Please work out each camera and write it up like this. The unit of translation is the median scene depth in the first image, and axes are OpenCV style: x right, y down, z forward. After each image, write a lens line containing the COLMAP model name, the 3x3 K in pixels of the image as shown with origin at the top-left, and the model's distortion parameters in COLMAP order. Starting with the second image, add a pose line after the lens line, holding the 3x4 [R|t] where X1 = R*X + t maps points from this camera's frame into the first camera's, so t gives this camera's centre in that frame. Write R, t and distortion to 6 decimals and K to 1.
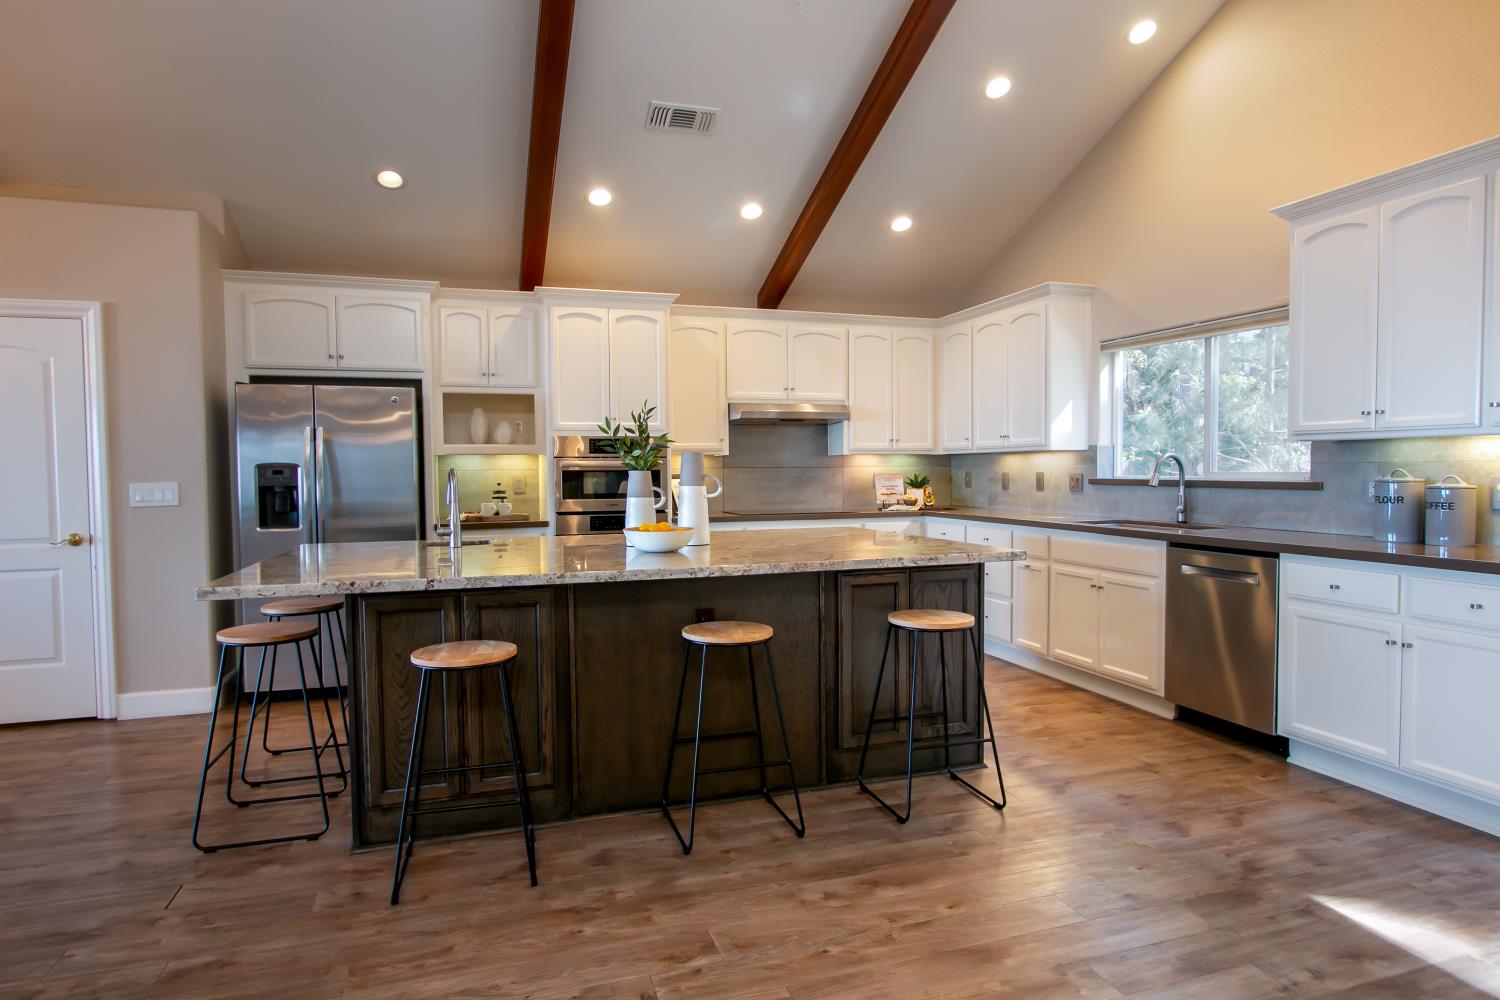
lens RADIAL K [[845.0, 0, 750.0], [0, 845.0, 500.0], [0, 0, 1]] dist [0.001728, 0.000490]
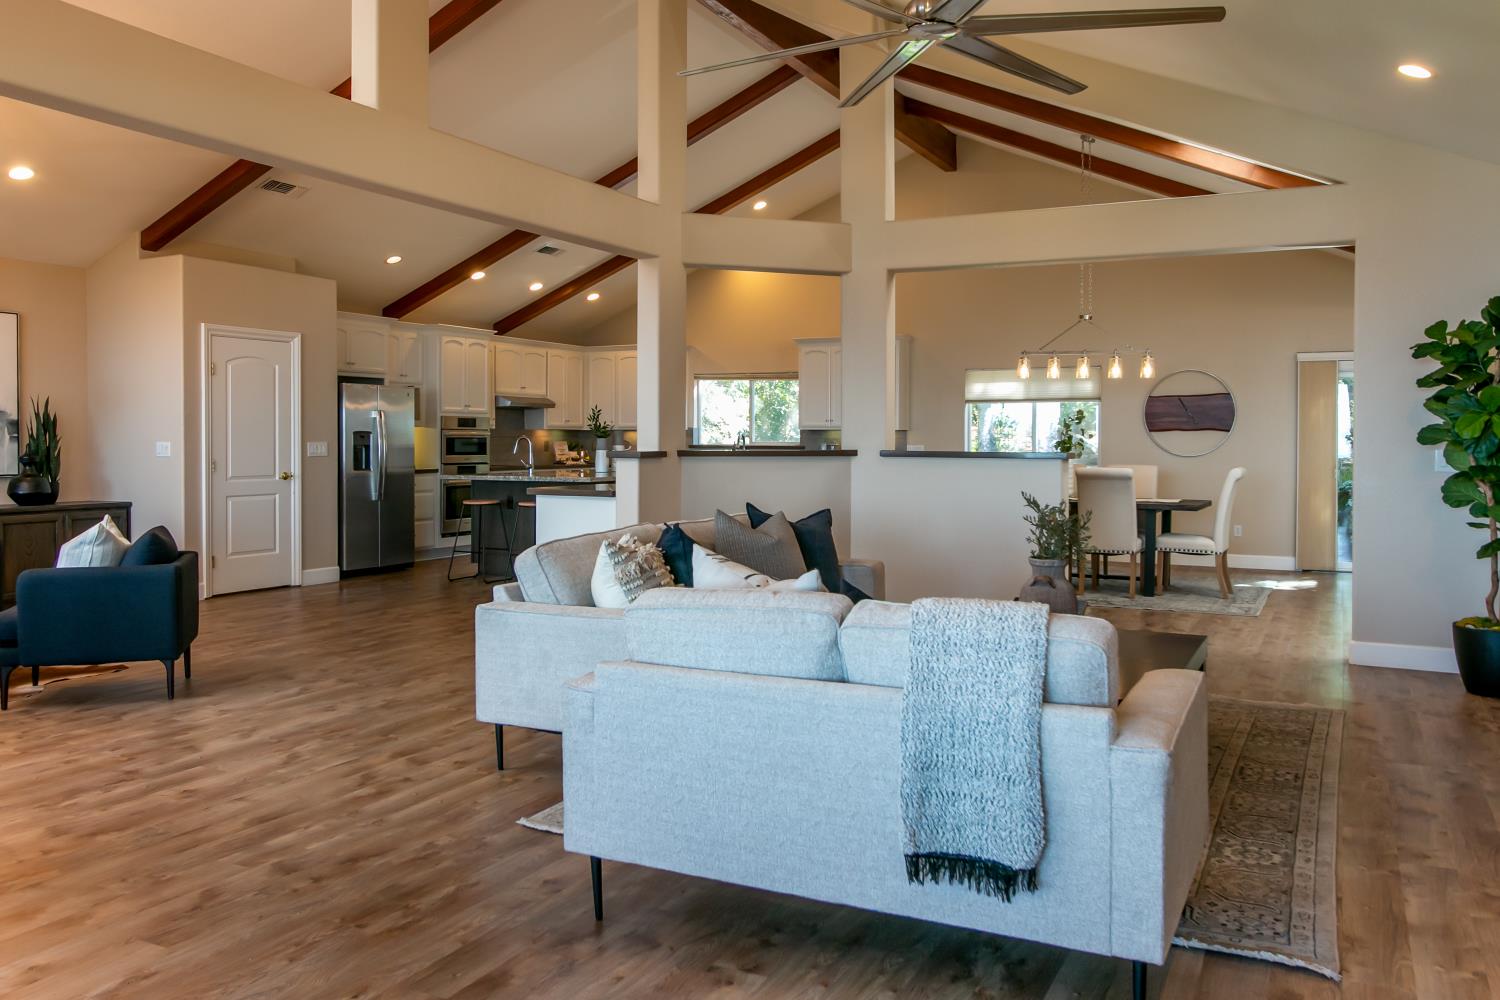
lens RADIAL K [[1175.0, 0, 750.0], [0, 1175.0, 500.0], [0, 0, 1]] dist [-0.003754, -0.002425]
pose [[0.709487, -0.026627, 0.704216, -1.513982], [0.017165, 0.999642, 0.020504, 0.052844], [-0.704510, -0.002459, 0.709690, -1.085923]]
